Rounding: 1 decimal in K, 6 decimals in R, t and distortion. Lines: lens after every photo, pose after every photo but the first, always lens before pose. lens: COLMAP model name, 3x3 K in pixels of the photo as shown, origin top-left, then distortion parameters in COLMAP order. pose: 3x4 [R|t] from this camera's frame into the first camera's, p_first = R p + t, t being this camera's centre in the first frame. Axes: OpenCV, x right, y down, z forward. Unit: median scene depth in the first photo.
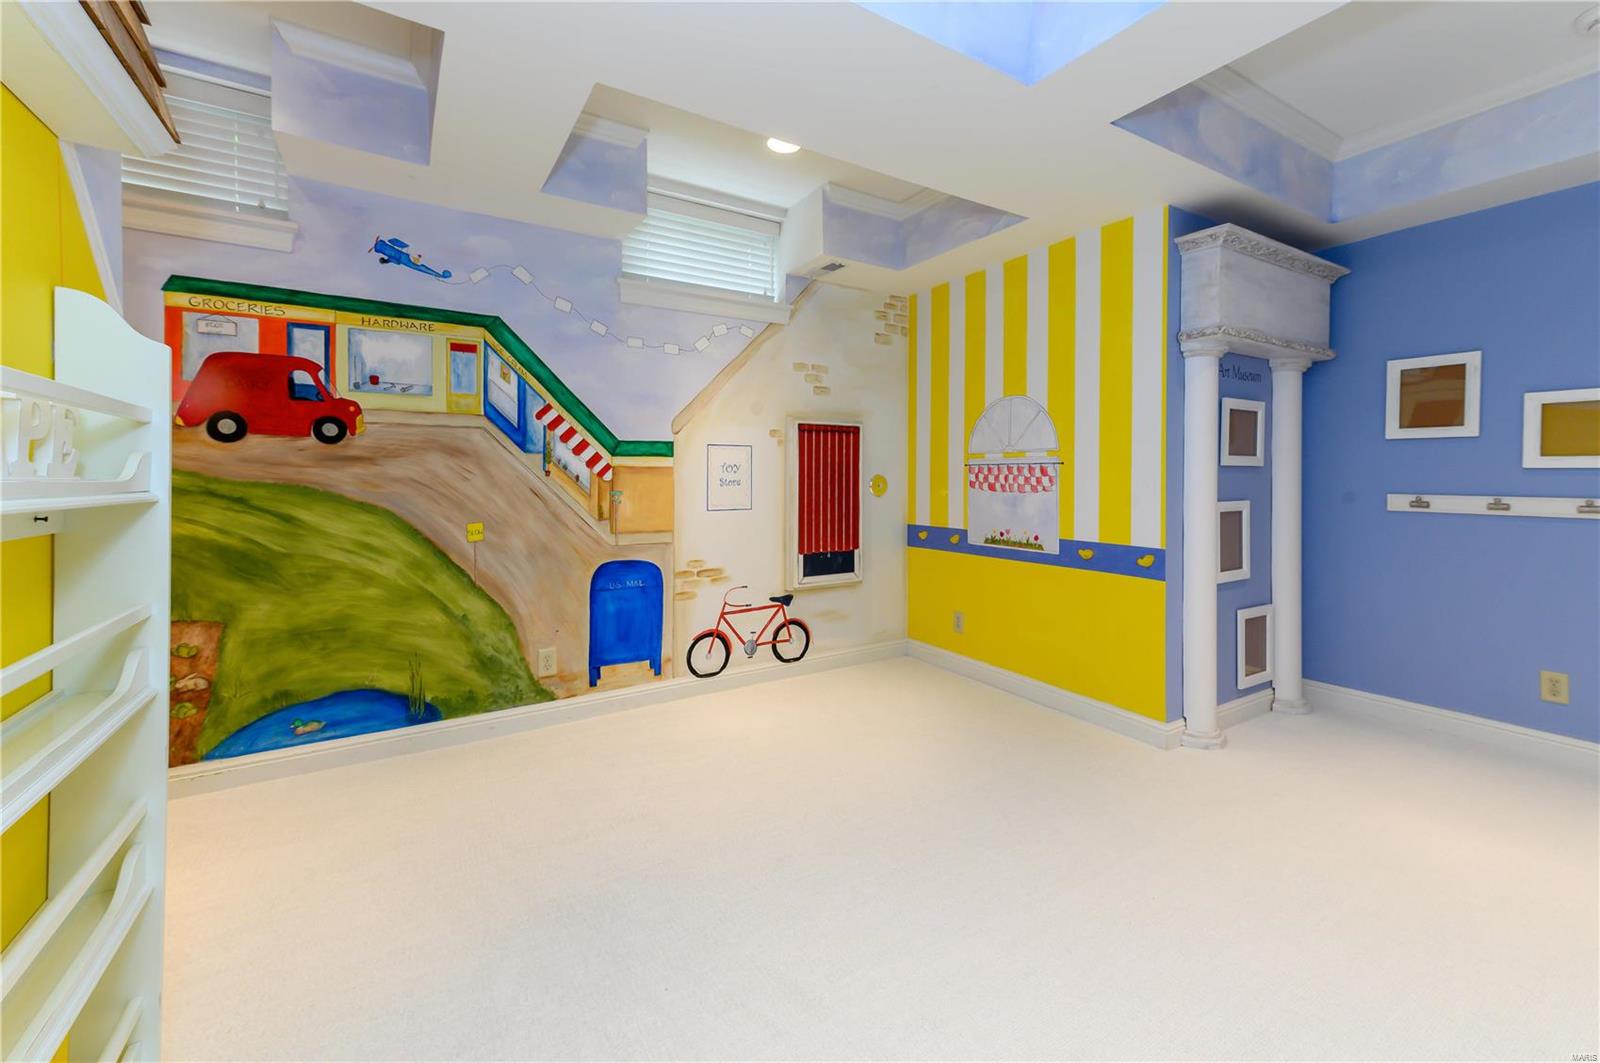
lens RADIAL K [[655.4, 0, 802.8], [0, 655.4, 472.3], [0, 0, 1]] dist [0.012014, -0.000064]
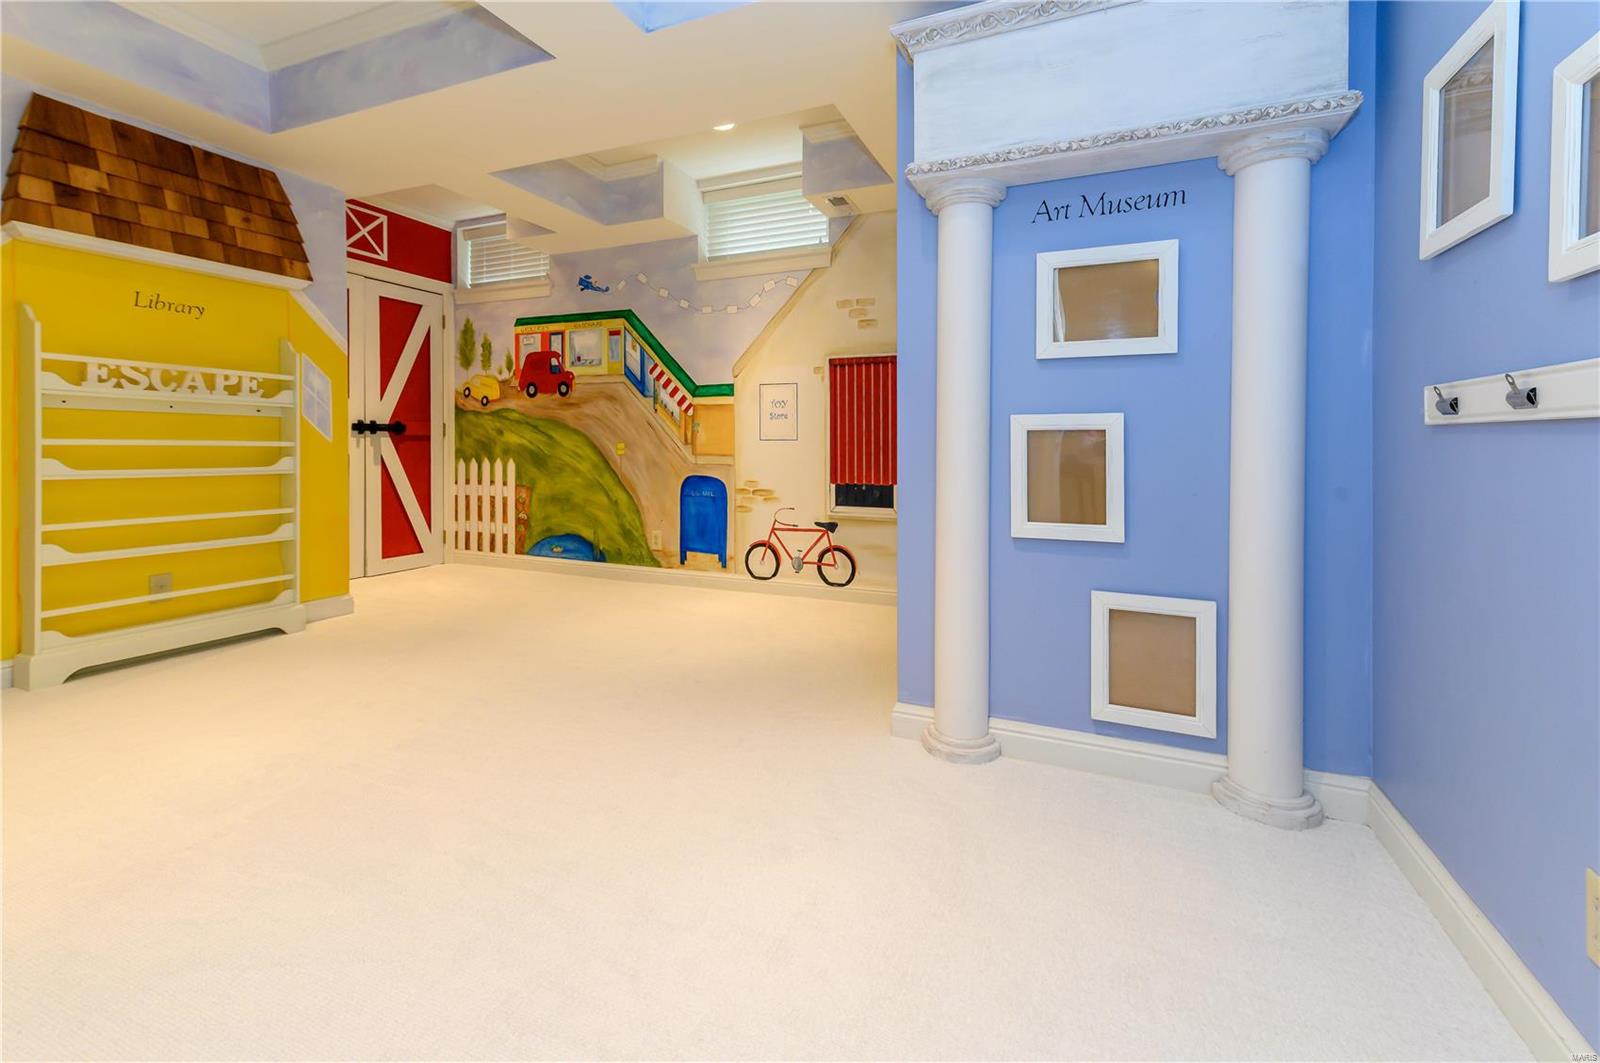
lens RADIAL K [[671.0, 0, 803.2], [0, 671.0, 447.6], [0, 0, 1]] dist [0.000331, 0.000005]
pose [[0.569930, 0.008120, -0.821653, 0.979980], [-0.000964, 0.999957, 0.009213, 0.066307], [0.821693, -0.004459, 0.569913, 0.403632]]
